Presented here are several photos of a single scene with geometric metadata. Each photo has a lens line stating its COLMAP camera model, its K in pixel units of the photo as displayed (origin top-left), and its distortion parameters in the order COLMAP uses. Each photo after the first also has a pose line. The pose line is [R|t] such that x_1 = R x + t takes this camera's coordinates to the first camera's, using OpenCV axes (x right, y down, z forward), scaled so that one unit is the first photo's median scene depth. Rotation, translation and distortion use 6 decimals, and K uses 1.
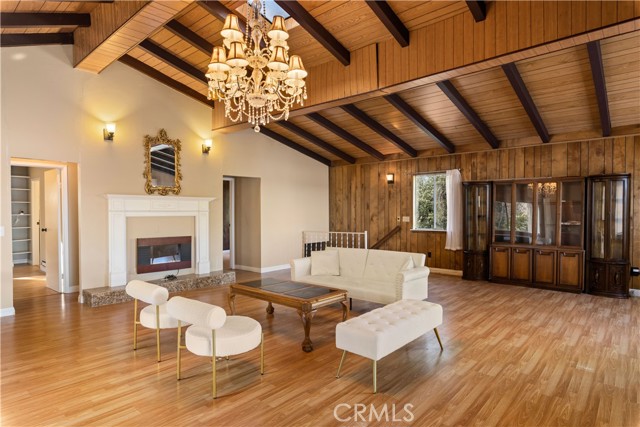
lens RADIAL K [[364.0, 0, 329.1], [0, 364.0, 217.1], [0, 0, 1]] dist [0.004493, -0.003586]
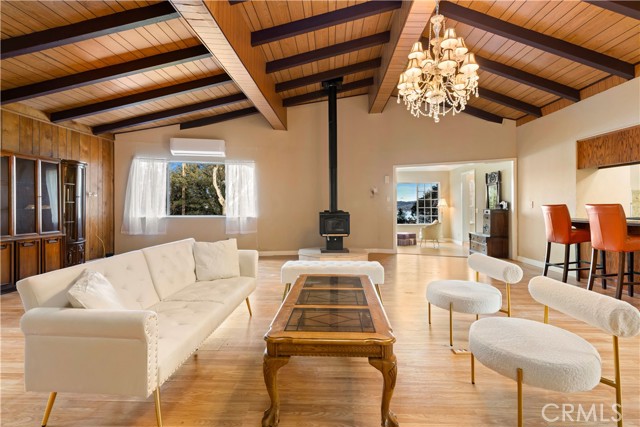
lens RADIAL K [[296.5, 0, 320.3], [0, 296.5, 203.5], [0, 0, 1]] dist [-0.003144, 0.001148]
pose [[-0.611148, 0.011287, 0.791436, -0.340097], [0.017301, 0.999850, -0.000900, 0.019955], [-0.791327, 0.013143, -0.611252, 0.863665]]
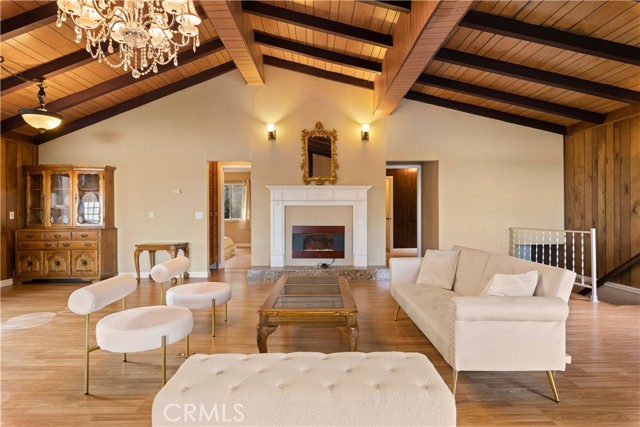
lens RADIAL K [[340.8, 0, 322.8], [0, 340.8, 212.5], [0, 0, 1]] dist [-0.002507, 0.000216]
pose [[0.660671, -0.001081, -0.750675, 0.272560], [-0.010123, 0.999895, -0.010349, 0.026586], [0.750607, 0.014436, 0.660591, 0.357103]]
